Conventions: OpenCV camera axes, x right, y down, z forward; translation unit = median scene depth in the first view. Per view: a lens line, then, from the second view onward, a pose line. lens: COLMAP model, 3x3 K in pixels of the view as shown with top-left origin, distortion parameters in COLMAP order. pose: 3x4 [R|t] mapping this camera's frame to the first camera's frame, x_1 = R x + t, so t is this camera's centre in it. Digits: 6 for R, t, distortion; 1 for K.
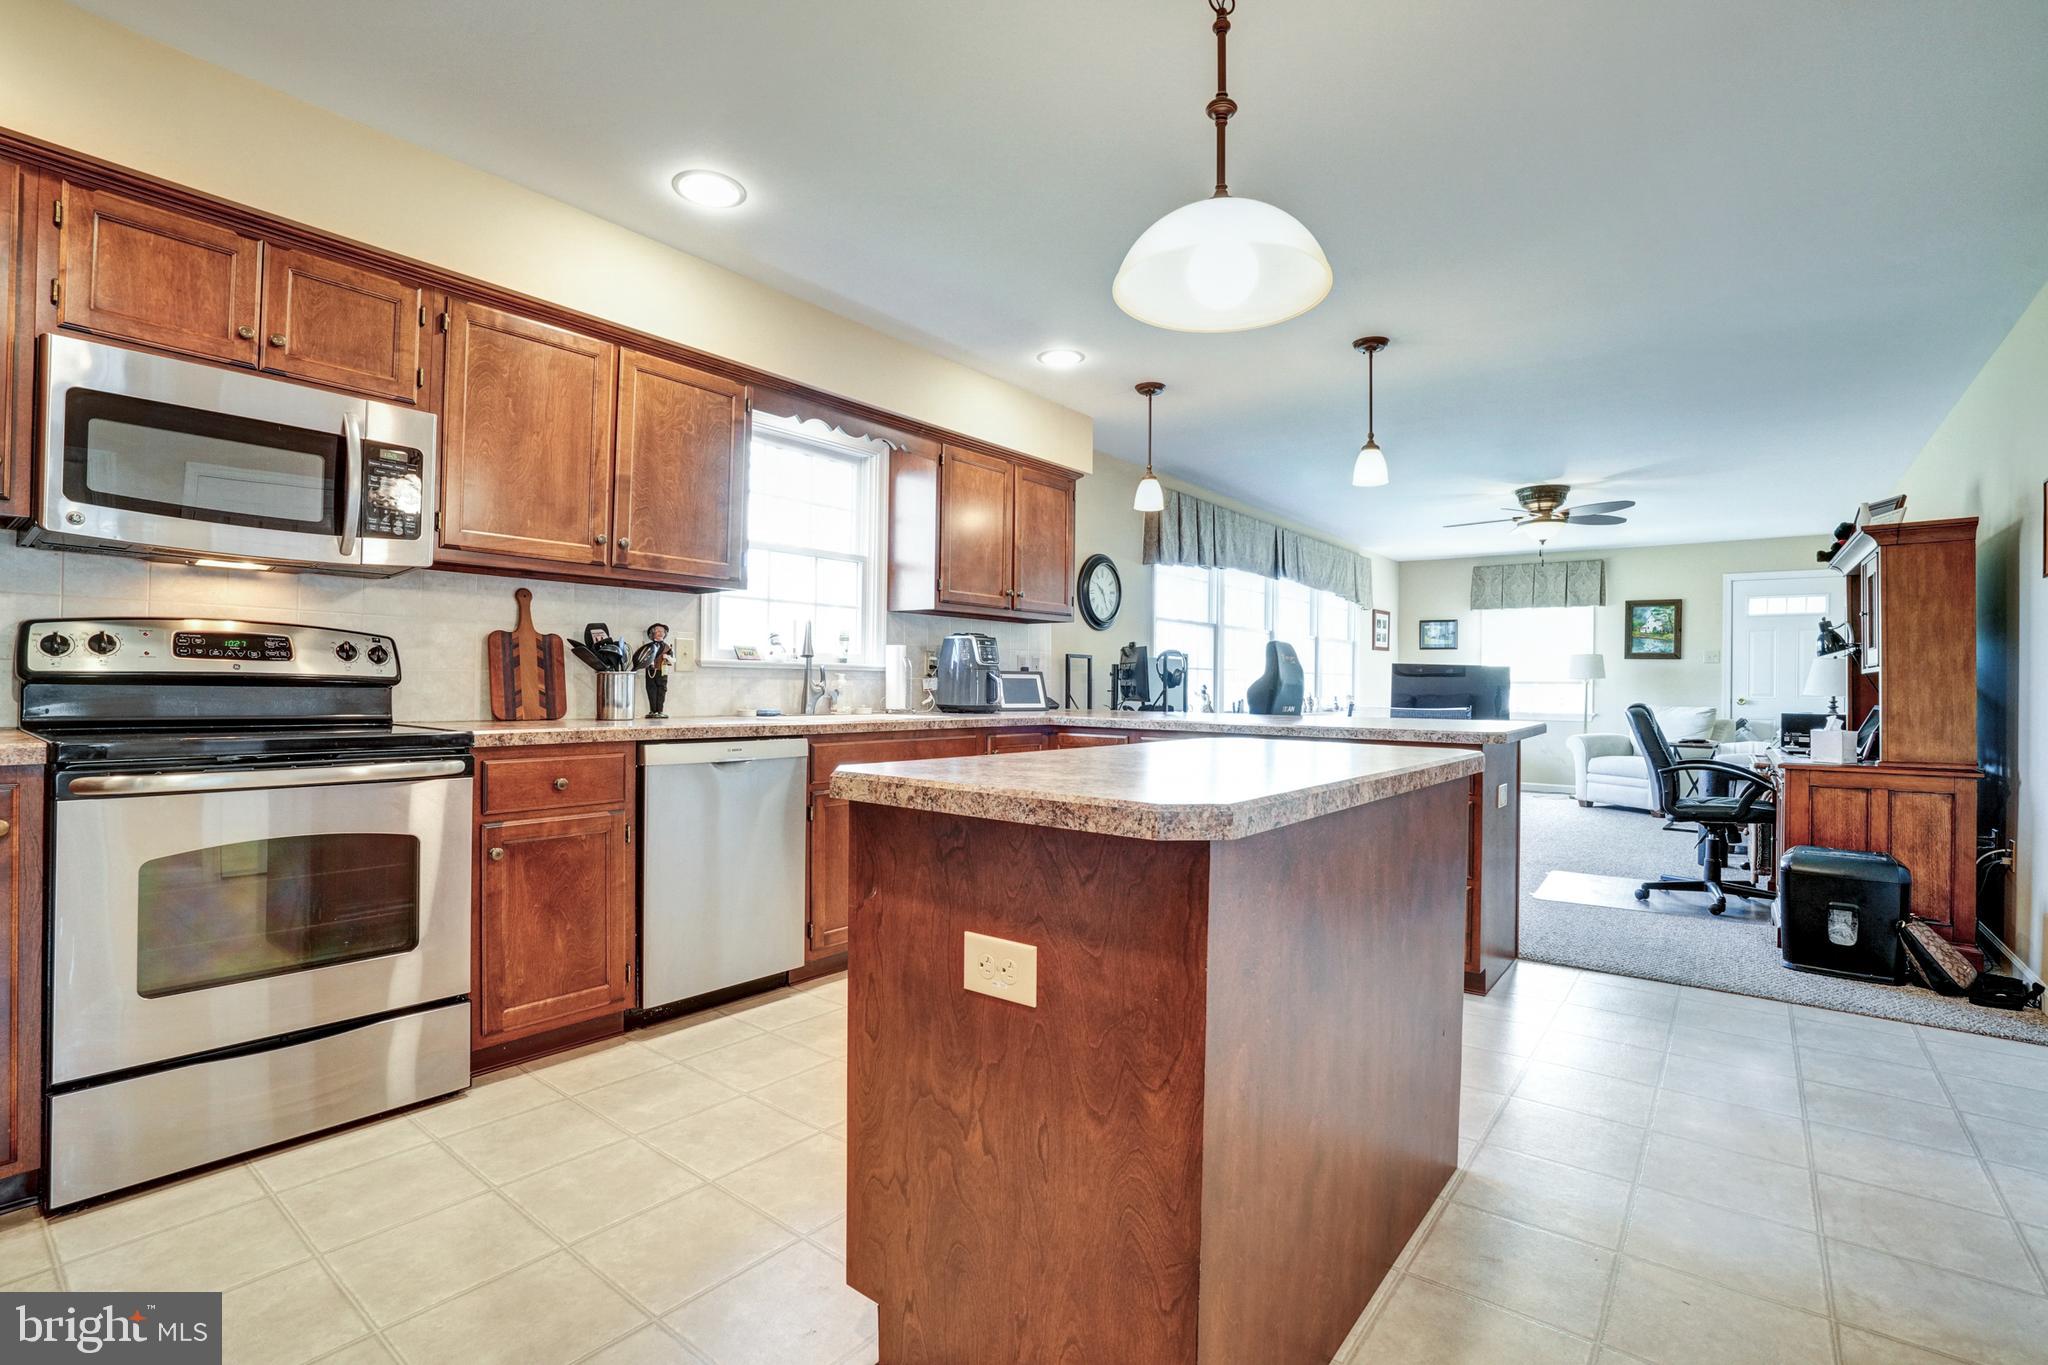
lens RADIAL K [[949.6, 0, 1027.3], [0, 949.6, 680.6], [0, 0, 1]] dist [-0.052870, 0.018450]
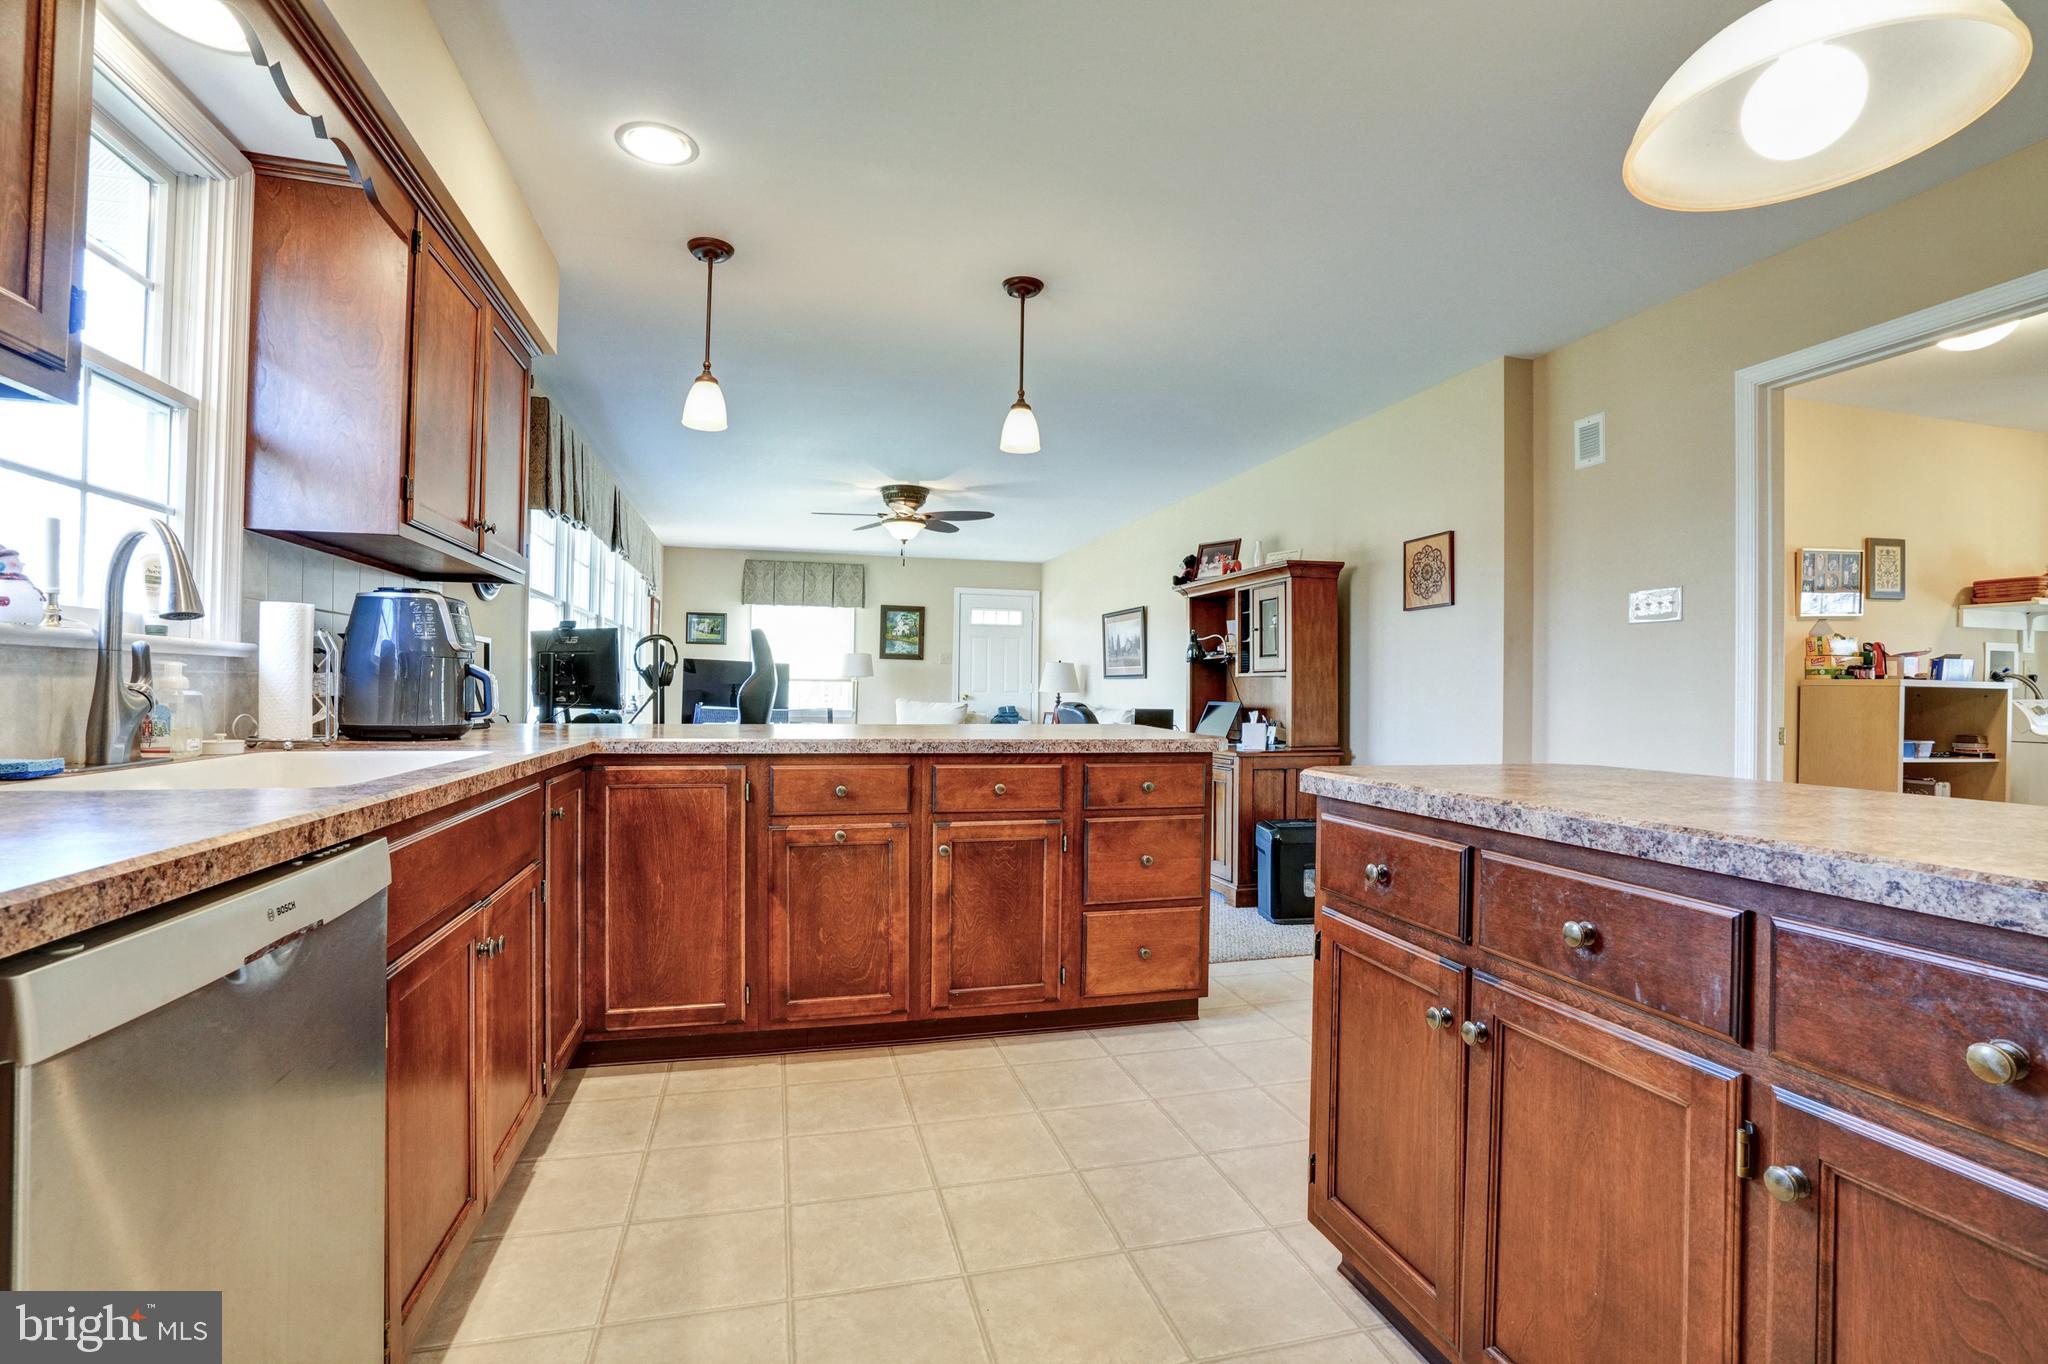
lens RADIAL K [[949.6, 0, 1018.4], [0, 949.6, 680.3], [0, 0, 1]] dist [-0.052870, 0.018450]
pose [[0.603546, 0.003716, 0.797320, -0.344861], [-0.007891, 0.999968, 0.001313, -0.002530], [-0.797289, -0.007084, 0.603556, 0.526478]]
